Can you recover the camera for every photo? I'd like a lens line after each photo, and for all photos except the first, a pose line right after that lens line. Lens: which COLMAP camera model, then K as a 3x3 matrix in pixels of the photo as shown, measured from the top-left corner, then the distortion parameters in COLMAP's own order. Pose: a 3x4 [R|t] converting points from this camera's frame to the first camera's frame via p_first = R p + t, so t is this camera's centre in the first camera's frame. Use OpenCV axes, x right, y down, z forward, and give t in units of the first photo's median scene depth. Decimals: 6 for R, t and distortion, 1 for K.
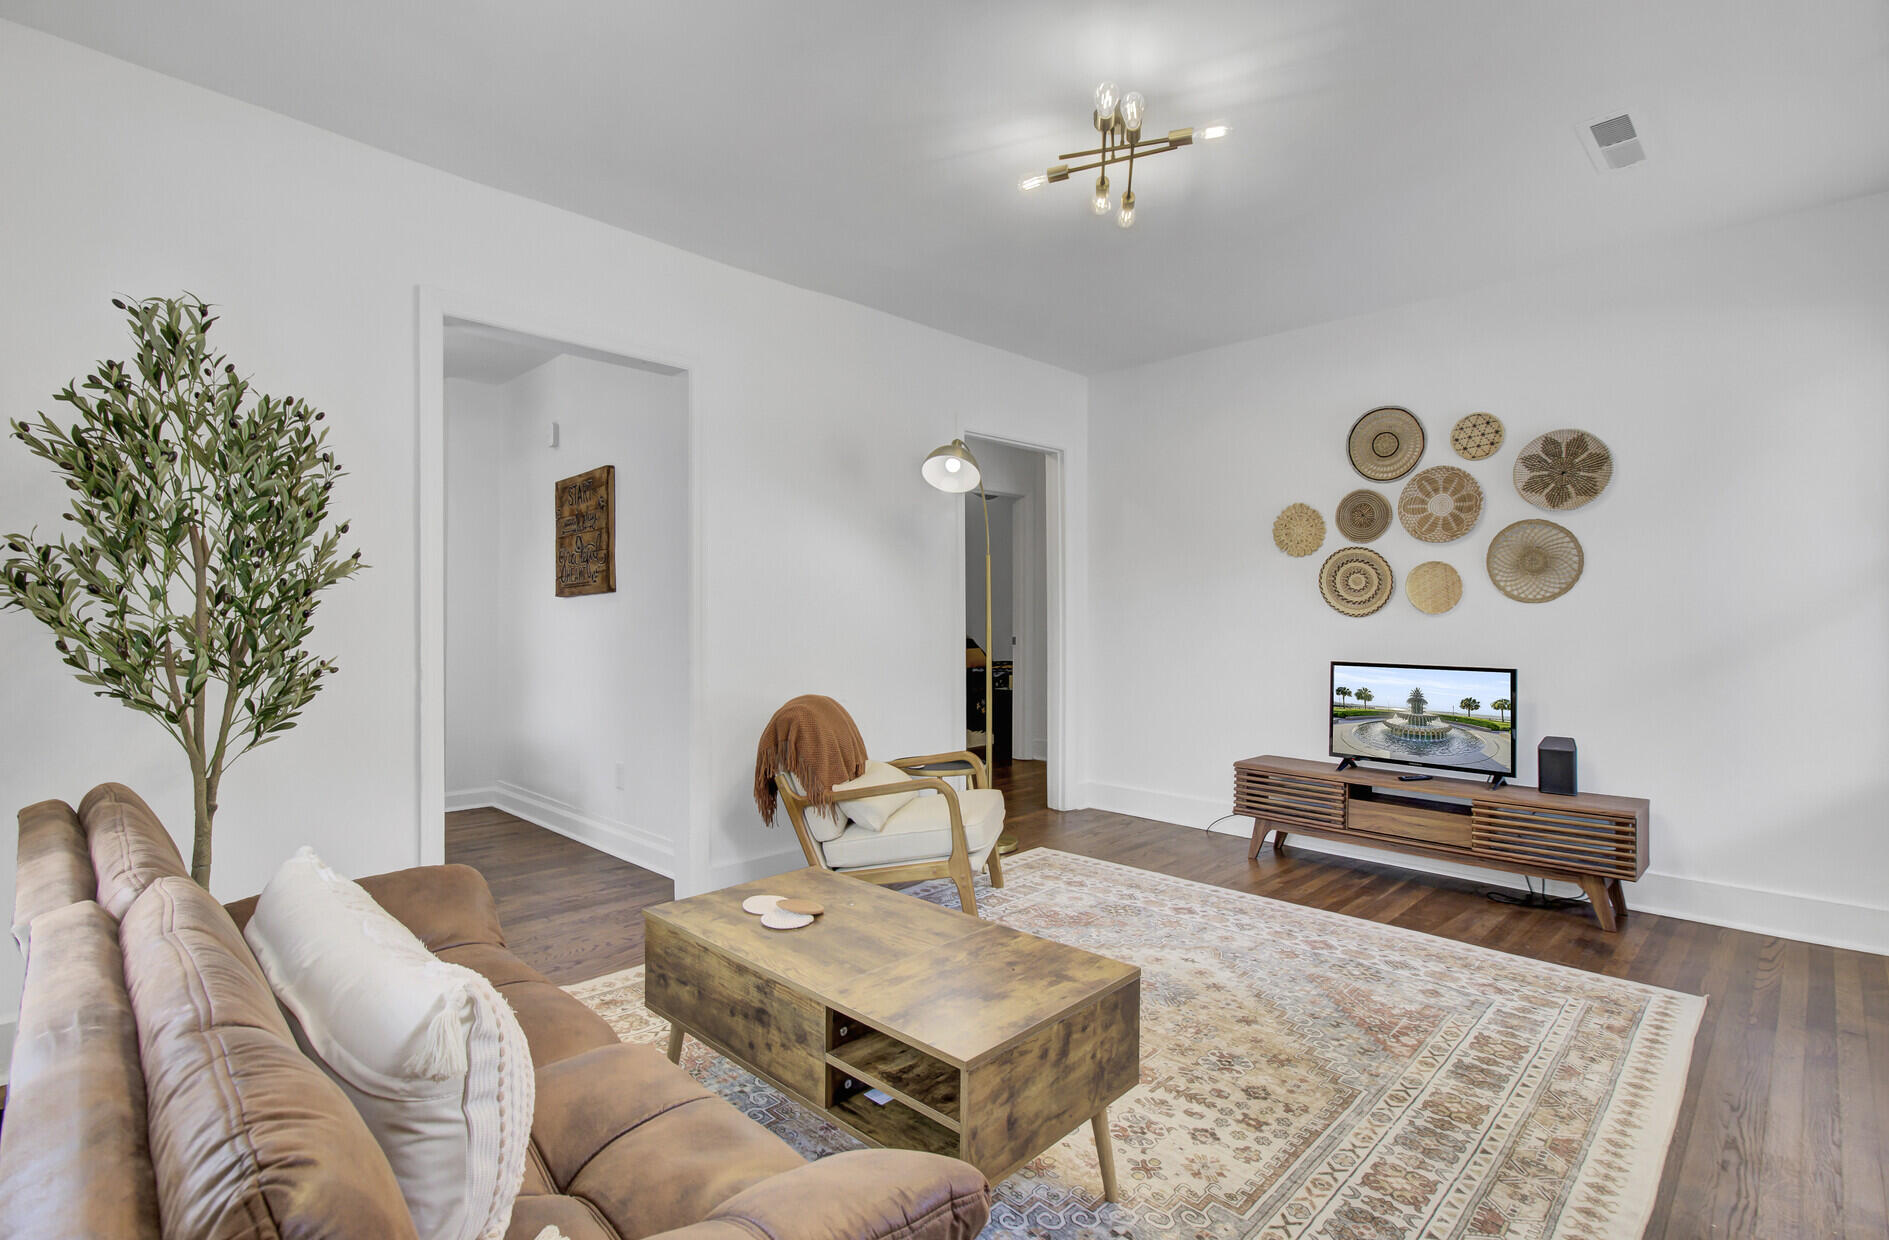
lens RADIAL K [[870.9, 0, 949.0], [0, 870.9, 627.2], [0, 0, 1]] dist [0.001413, -0.001465]
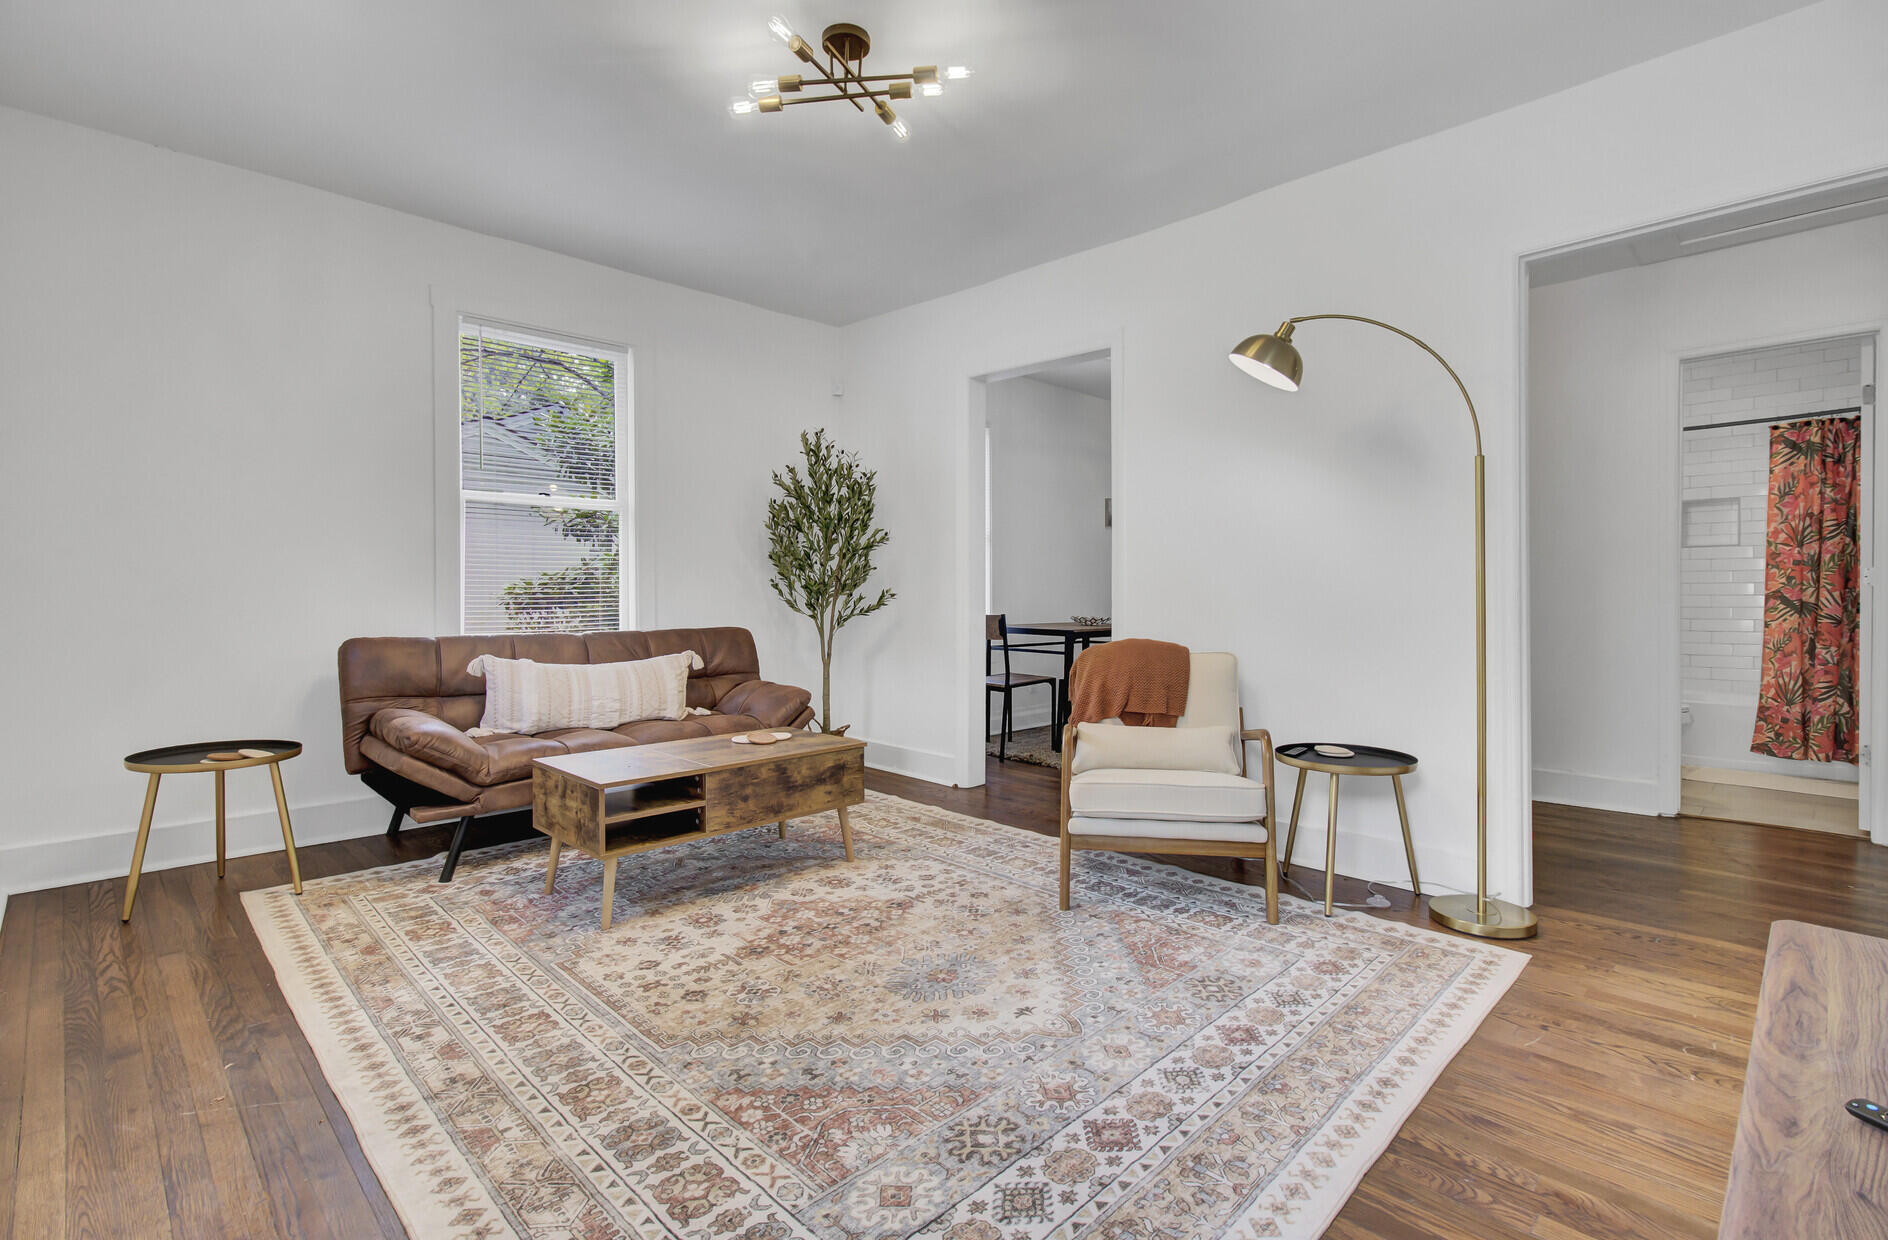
lens RADIAL K [[870.4, 0, 948.7], [0, 870.4, 599.5], [0, 0, 1]] dist [0.001413, -0.001465]
pose [[0.000261, 0.011915, -0.999929, 1.117031], [-0.012723, 0.999848, 0.011911, 0.033316], [0.999919, 0.012719, 0.000412, 1.040969]]
